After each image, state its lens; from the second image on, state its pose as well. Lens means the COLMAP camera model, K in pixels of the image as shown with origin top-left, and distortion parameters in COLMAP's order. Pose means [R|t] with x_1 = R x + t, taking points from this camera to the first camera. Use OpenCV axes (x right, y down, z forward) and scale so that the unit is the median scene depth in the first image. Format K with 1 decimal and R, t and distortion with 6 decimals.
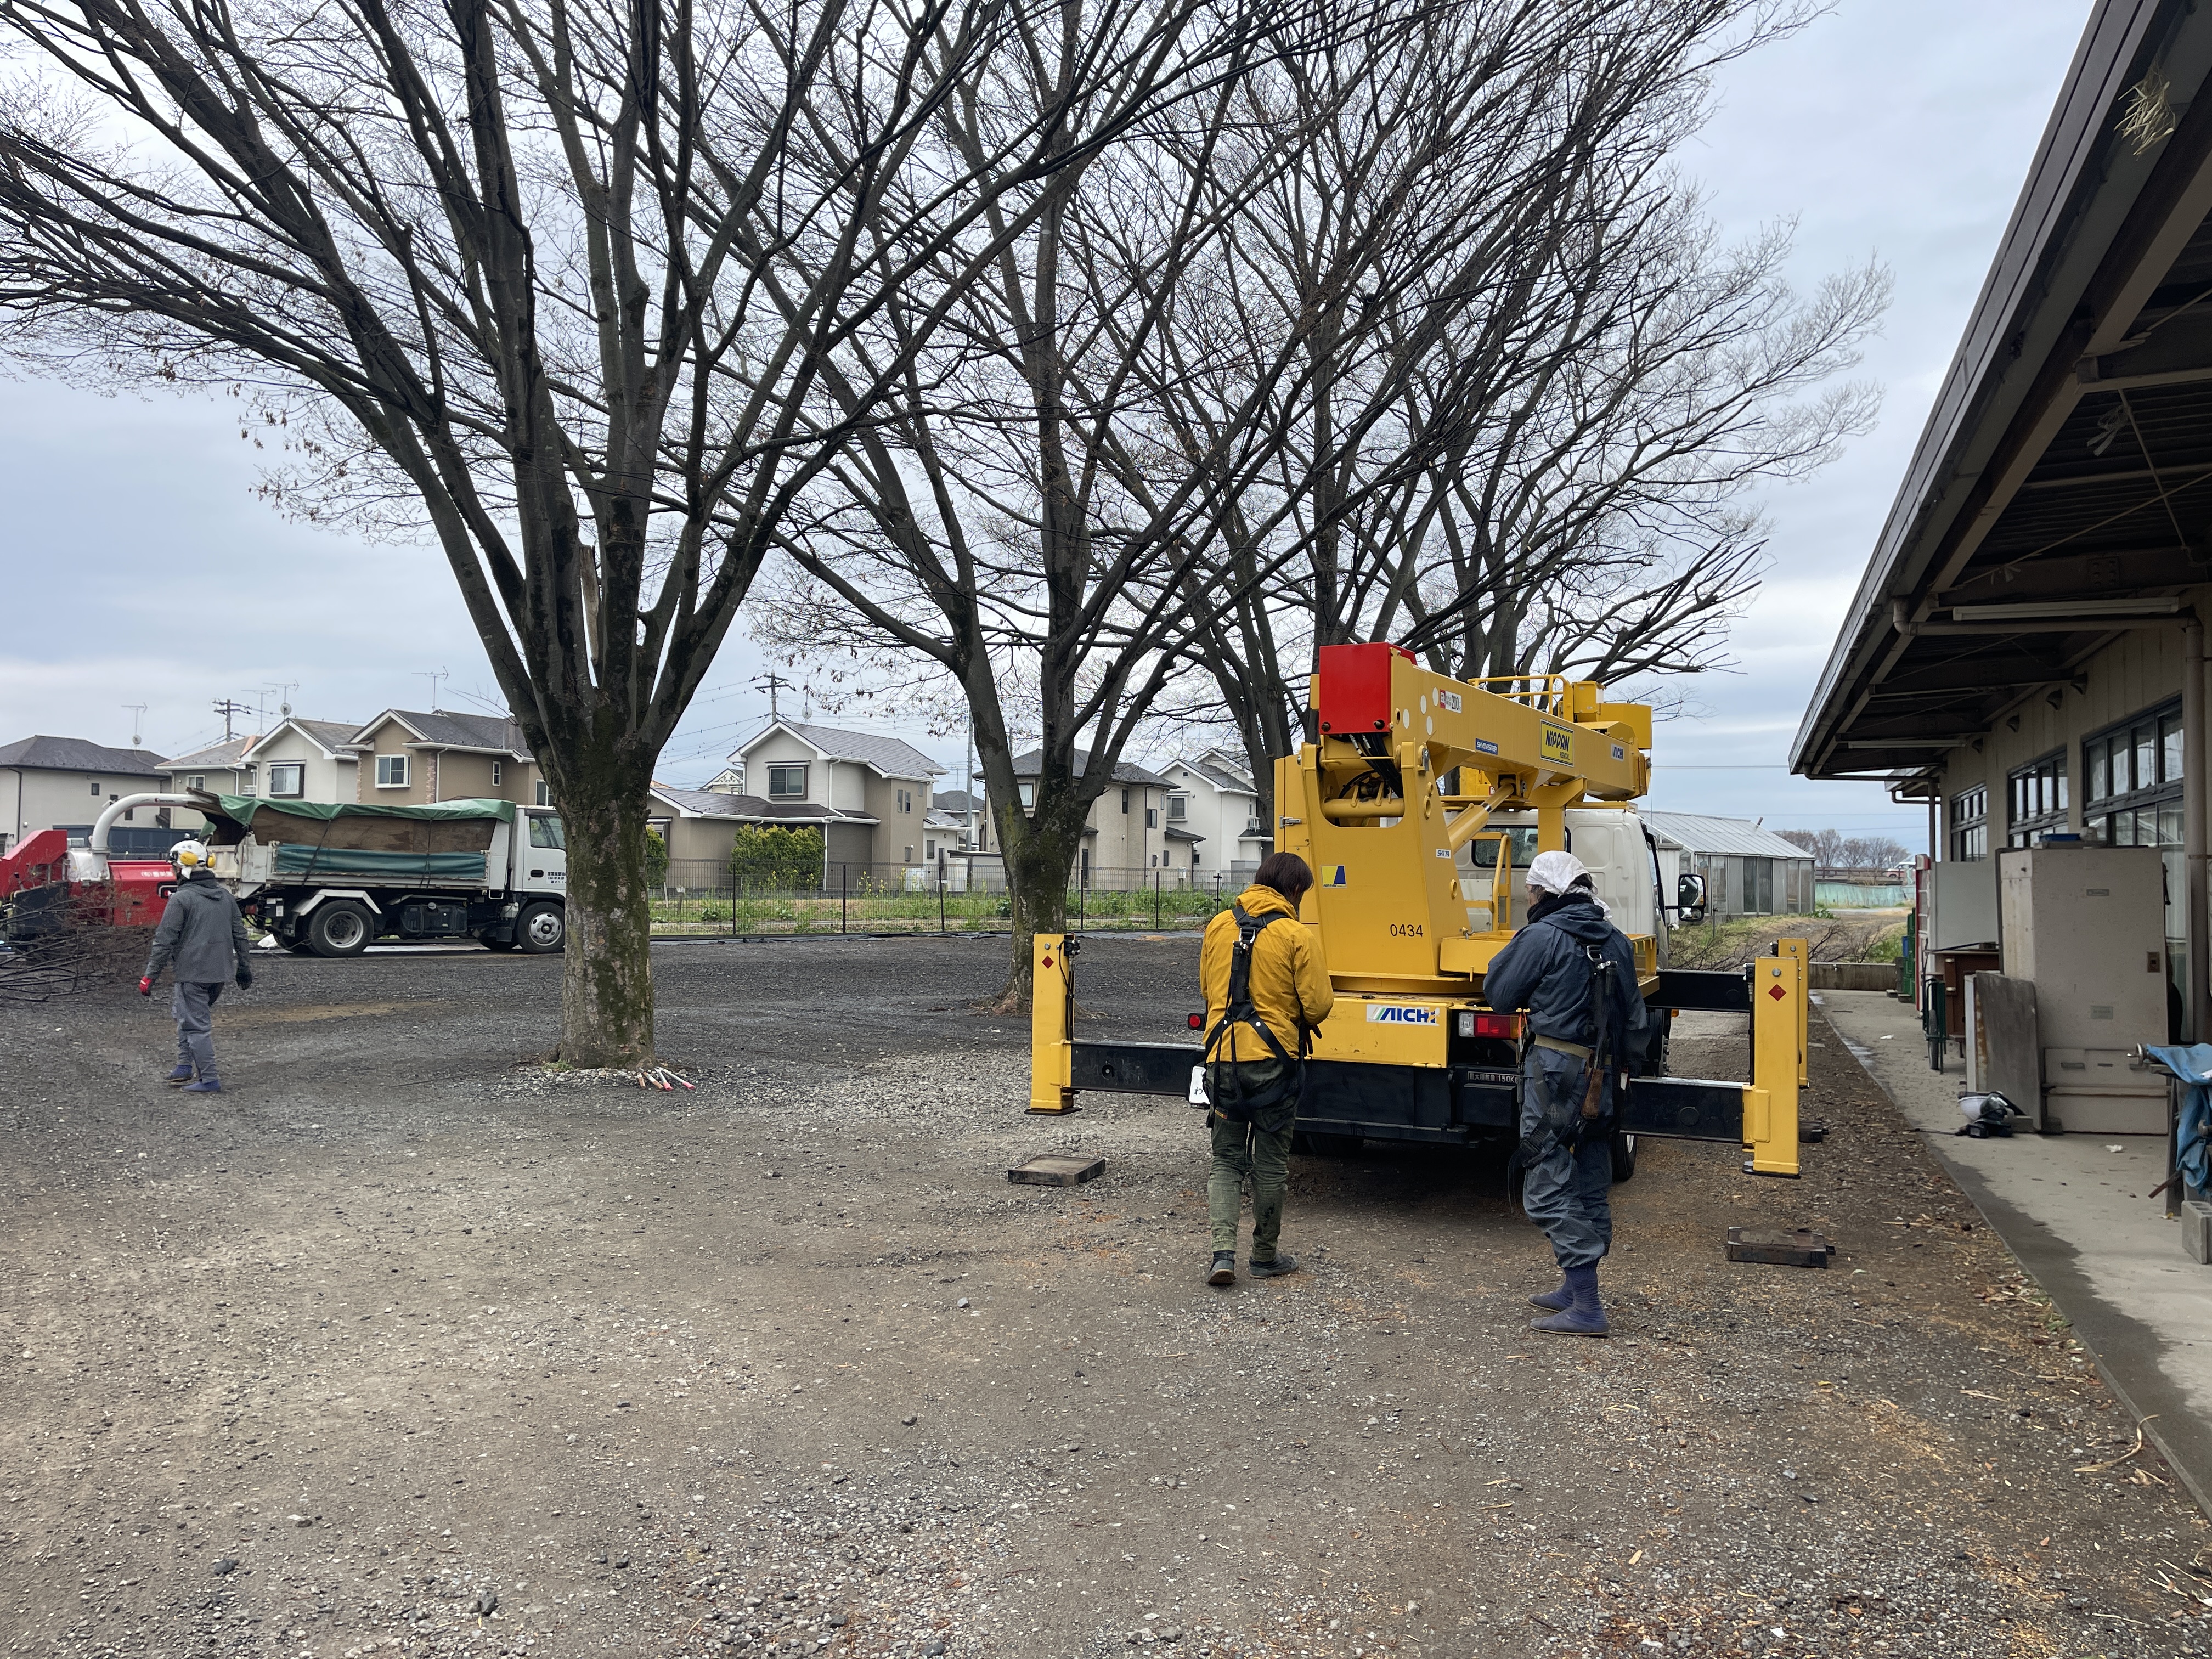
lens RADIAL K [[1626.0, 0, 1108.2], [0, 1626.0, 816.1], [0, 0, 1]] dist [0.079040, -0.091383]
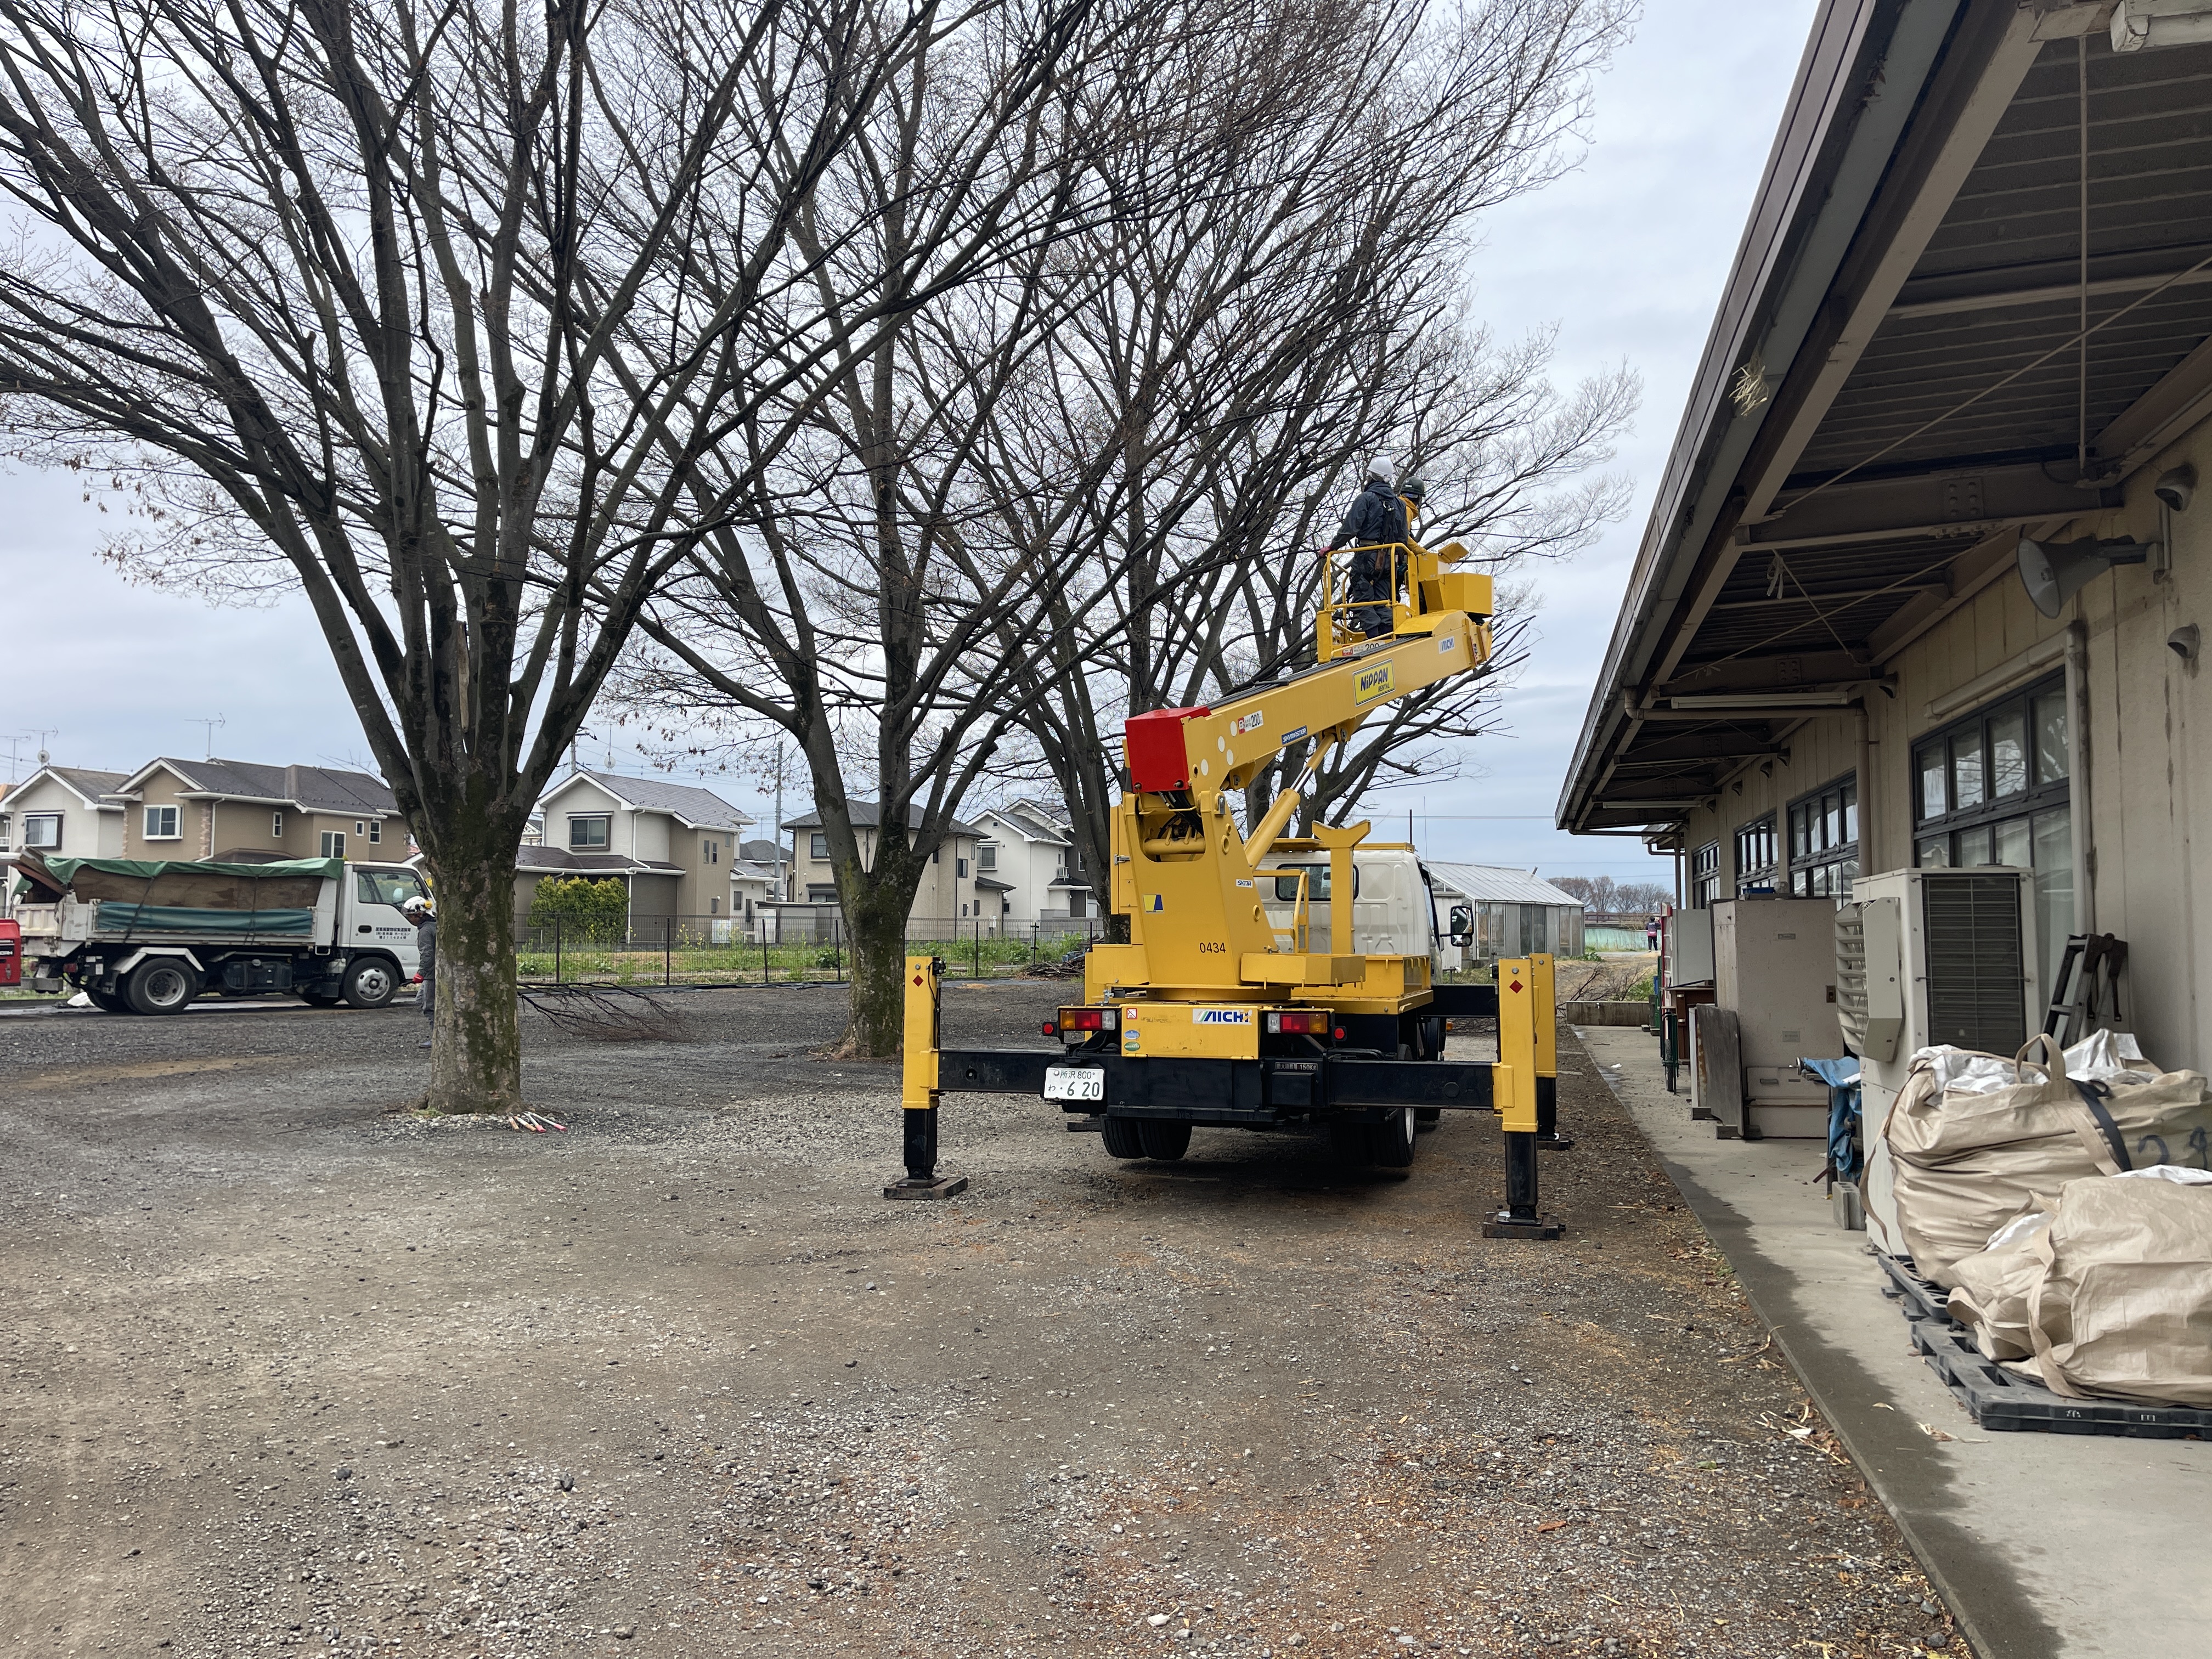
lens RADIAL K [[1633.1, 0, 1106.0], [0, 1633.1, 829.5], [0, 0, 1]] dist [0.083482, -0.096070]
pose [[0.992941, -0.000059, 0.118610, -0.021081], [0.002589, 0.999772, -0.021181, -0.004440], [-0.118582, 0.021338, 0.992715, -0.080752]]
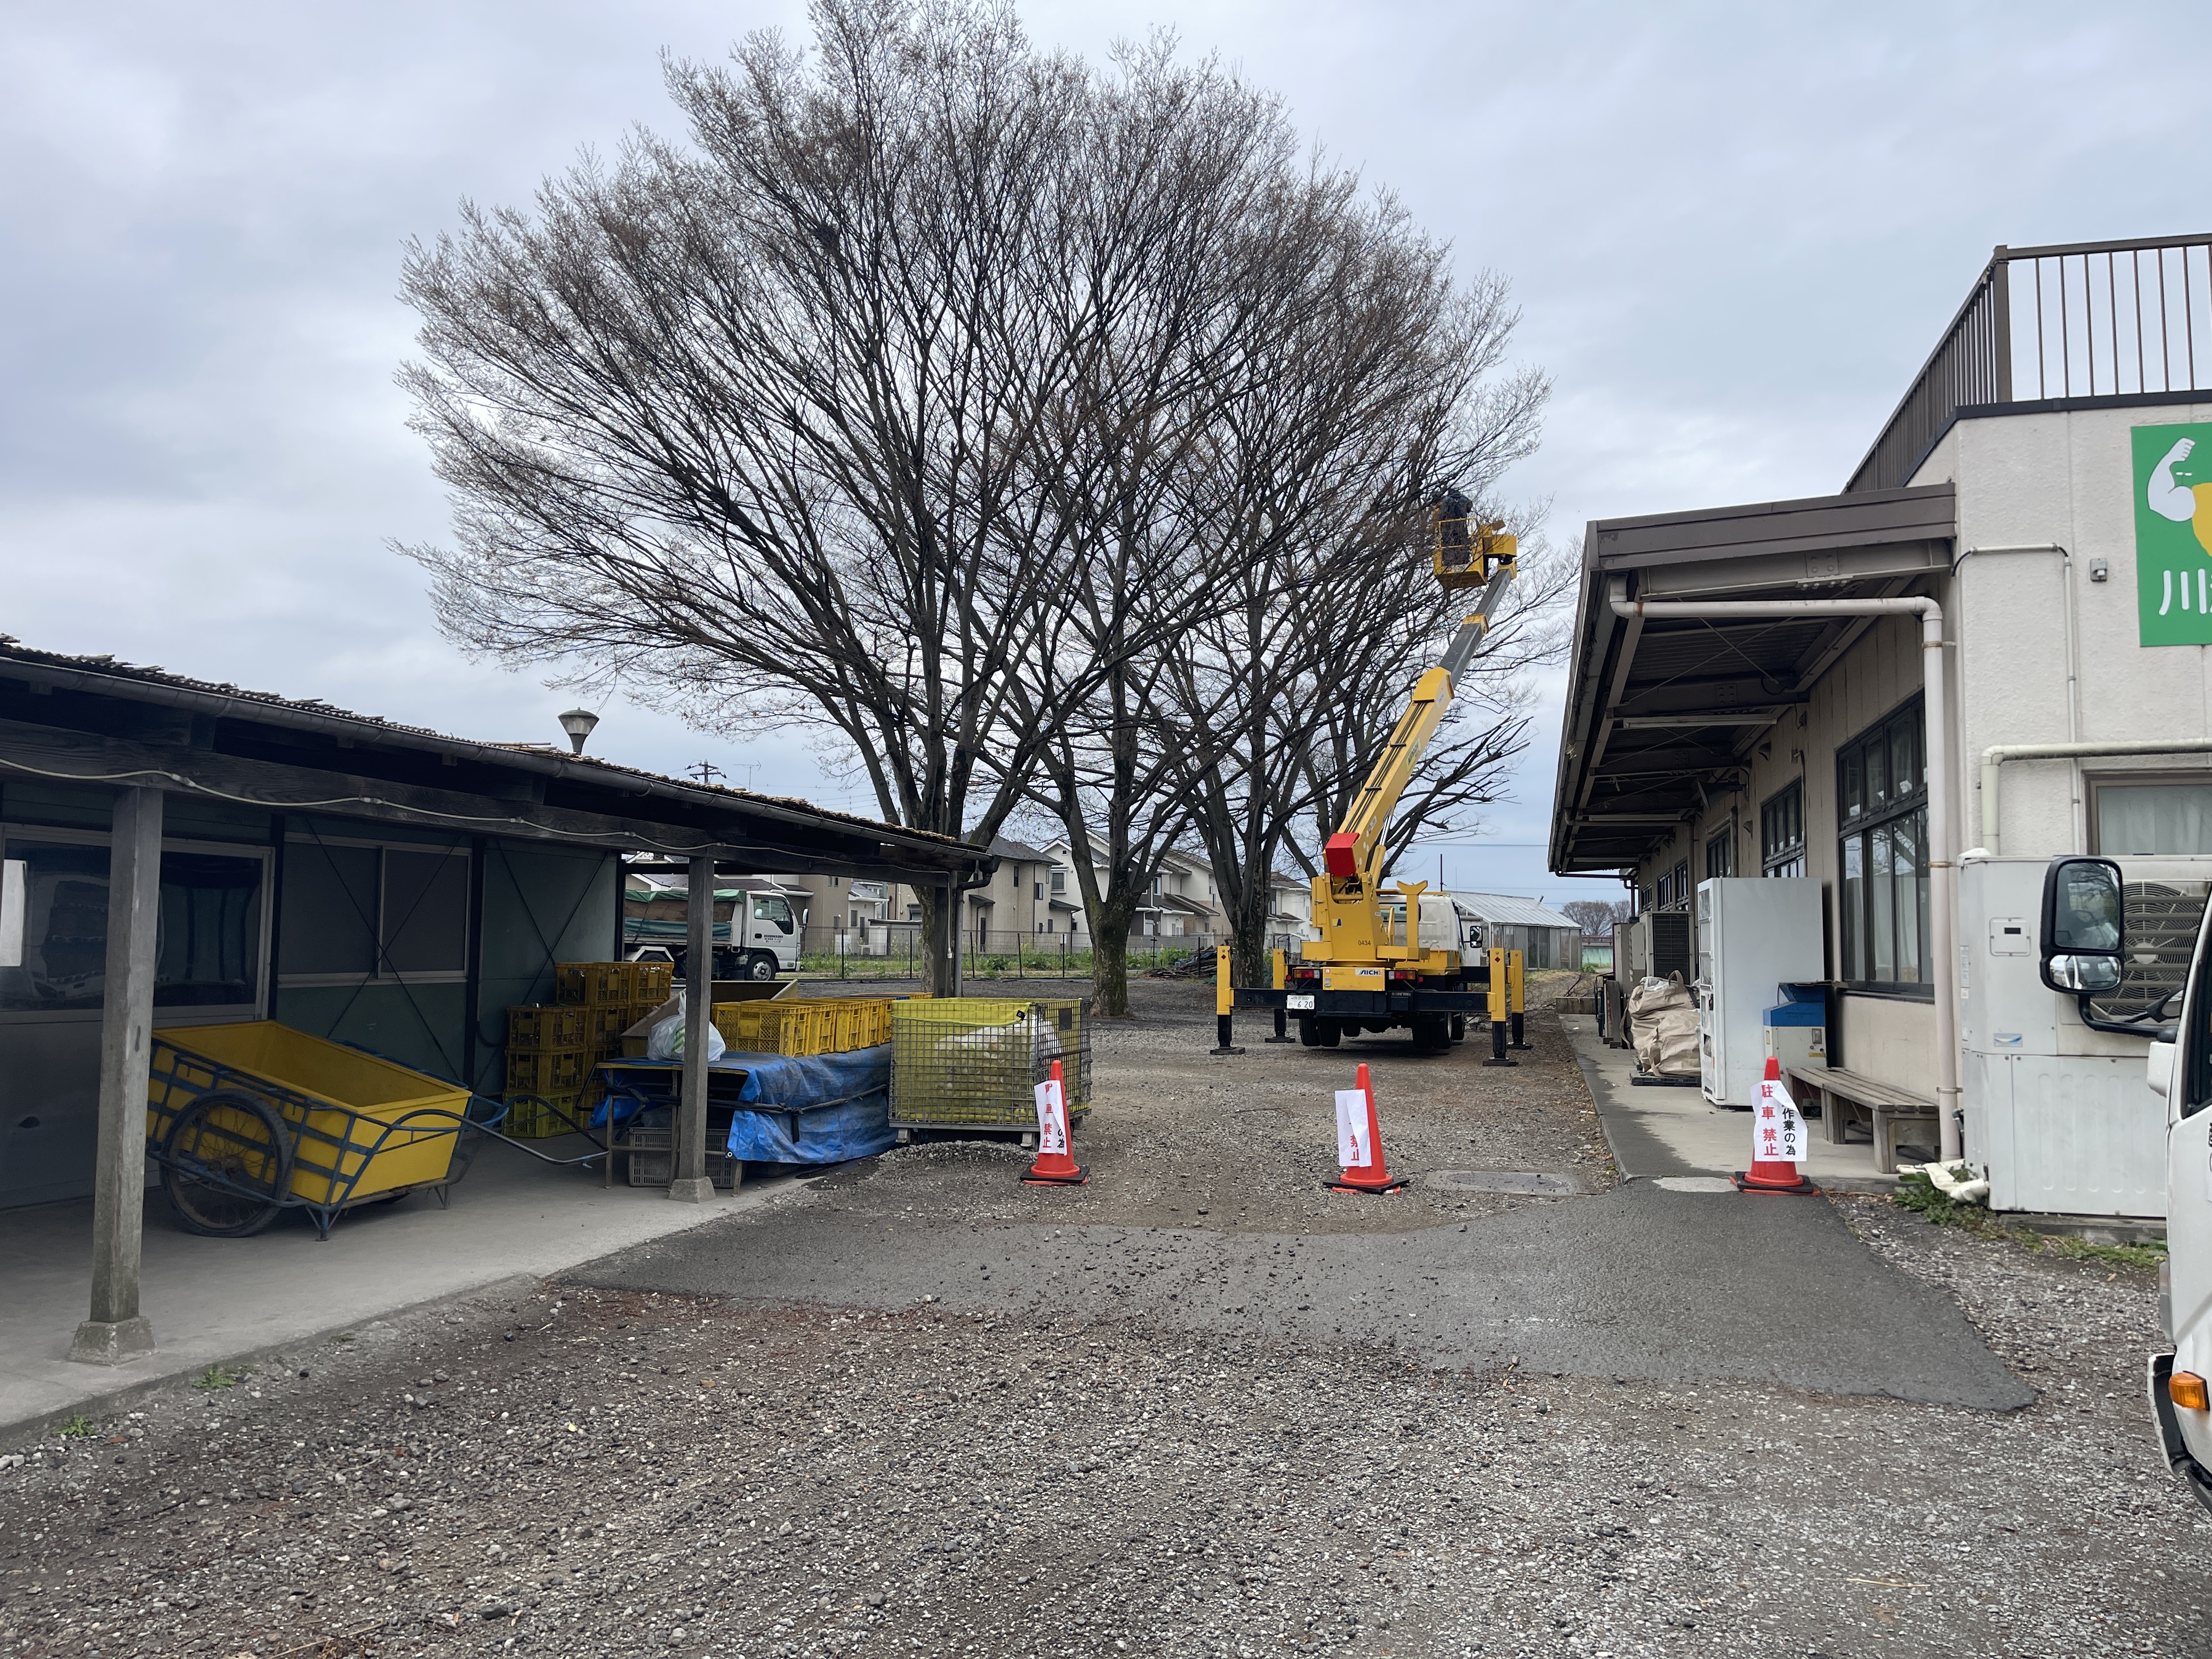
lens RADIAL K [[1633.1, 0, 1106.0], [0, 1633.1, 829.5], [0, 0, 1]] dist [0.083482, -0.096070]
pose [[0.994411, 0.007544, 0.105309, -0.234797], [-0.004040, 0.999432, -0.033449, -0.018734], [-0.105502, 0.032837, 0.993877, -0.722273]]
